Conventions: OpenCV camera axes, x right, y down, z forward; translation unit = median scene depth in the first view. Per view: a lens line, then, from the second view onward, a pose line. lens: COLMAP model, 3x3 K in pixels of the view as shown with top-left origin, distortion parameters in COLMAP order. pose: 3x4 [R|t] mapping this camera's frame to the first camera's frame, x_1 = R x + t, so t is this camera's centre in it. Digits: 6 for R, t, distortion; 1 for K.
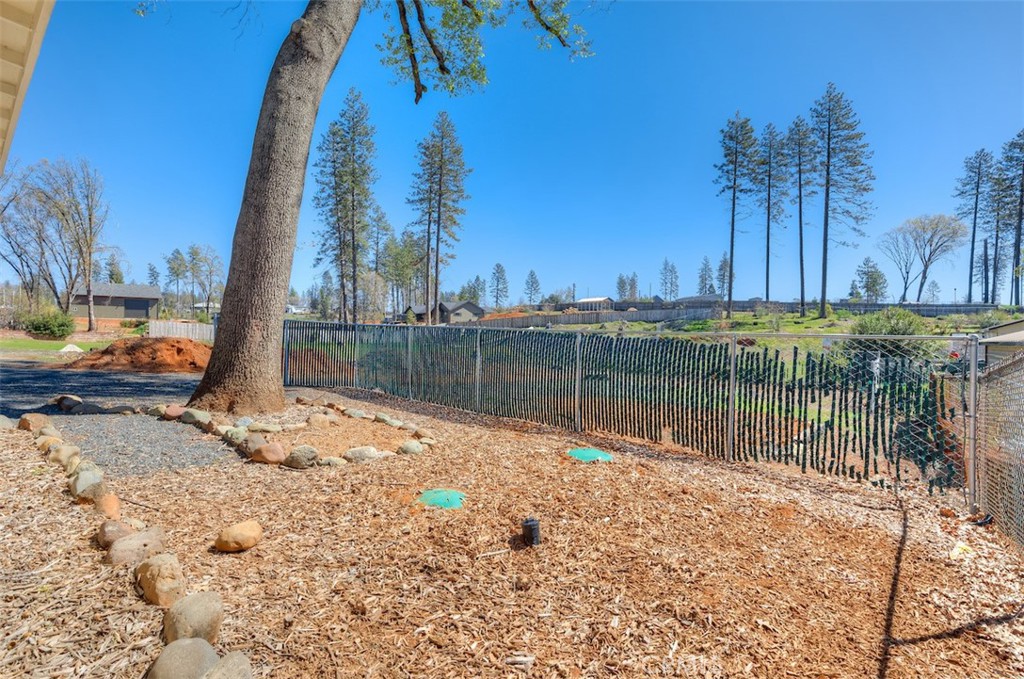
lens RADIAL K [[495.9, 0, 508.3], [0, 495.9, 337.1], [0, 0, 1]] dist [-0.002581, -0.000250]
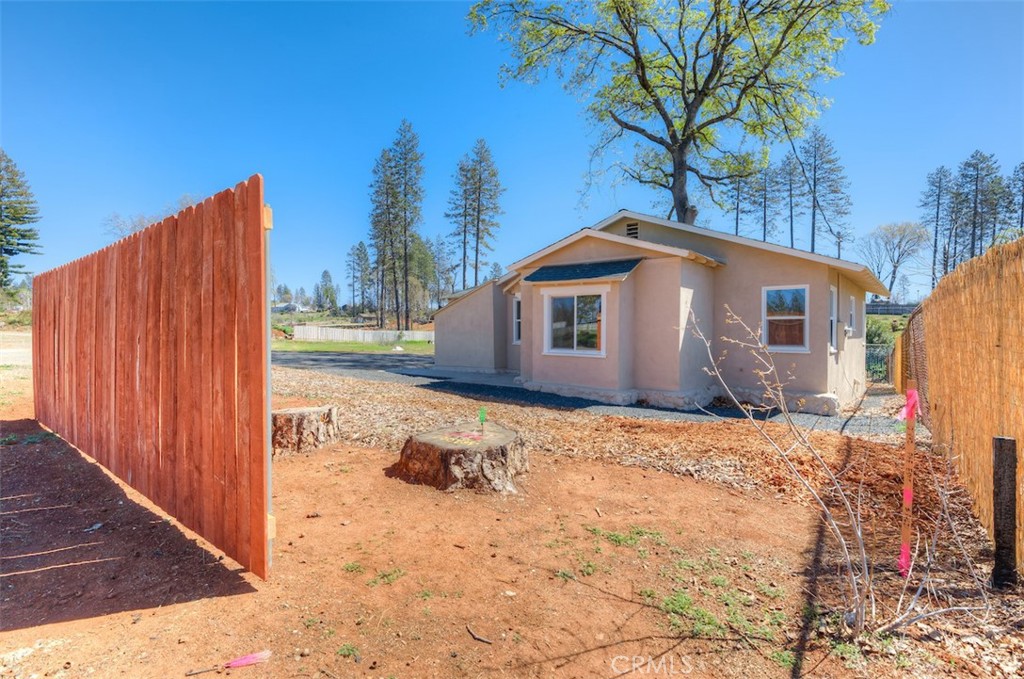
lens RADIAL K [[479.1, 0, 513.8], [0, 479.1, 332.9], [0, 0, 1]] dist [0.005303, -0.000613]
pose [[0.999564, -0.012222, 0.026866, -0.096113], [0.012192, 0.999925, 0.001297, -0.006157], [-0.026880, -0.000969, 0.999638, -0.121498]]
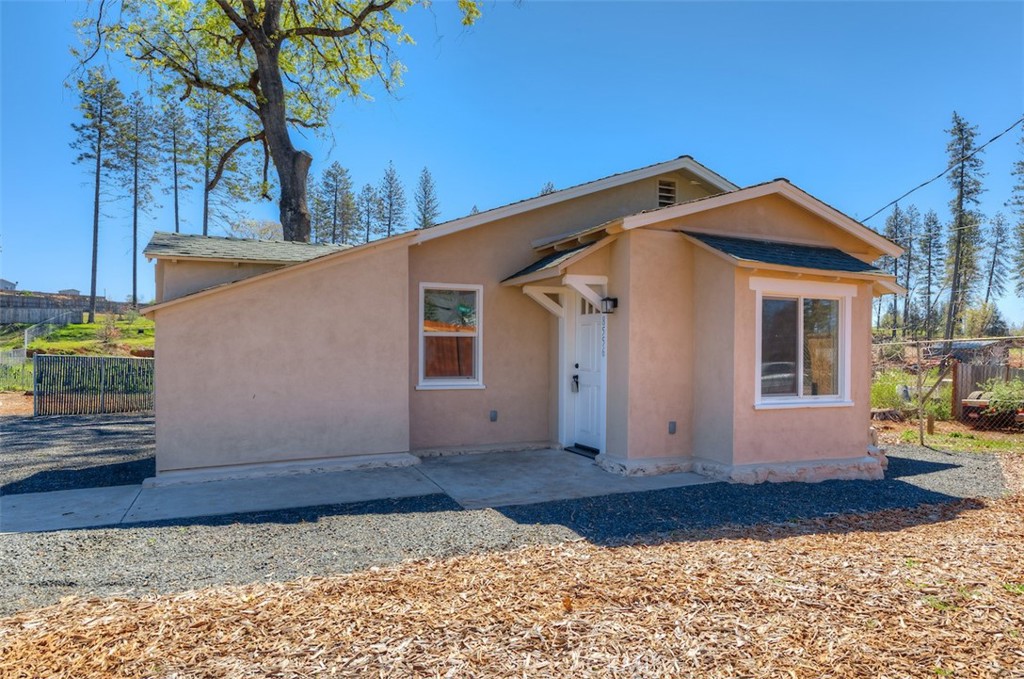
lens RADIAL K [[643.1, 0, 527.7], [0, 643.1, 352.0], [0, 0, 1]] dist [-0.010715, -0.000172]
pose [[0.427736, -0.019574, 0.903692, -0.142090], [0.001869, 0.999783, 0.020770, -0.008196], [-0.903902, -0.007195, 0.427680, -0.053947]]
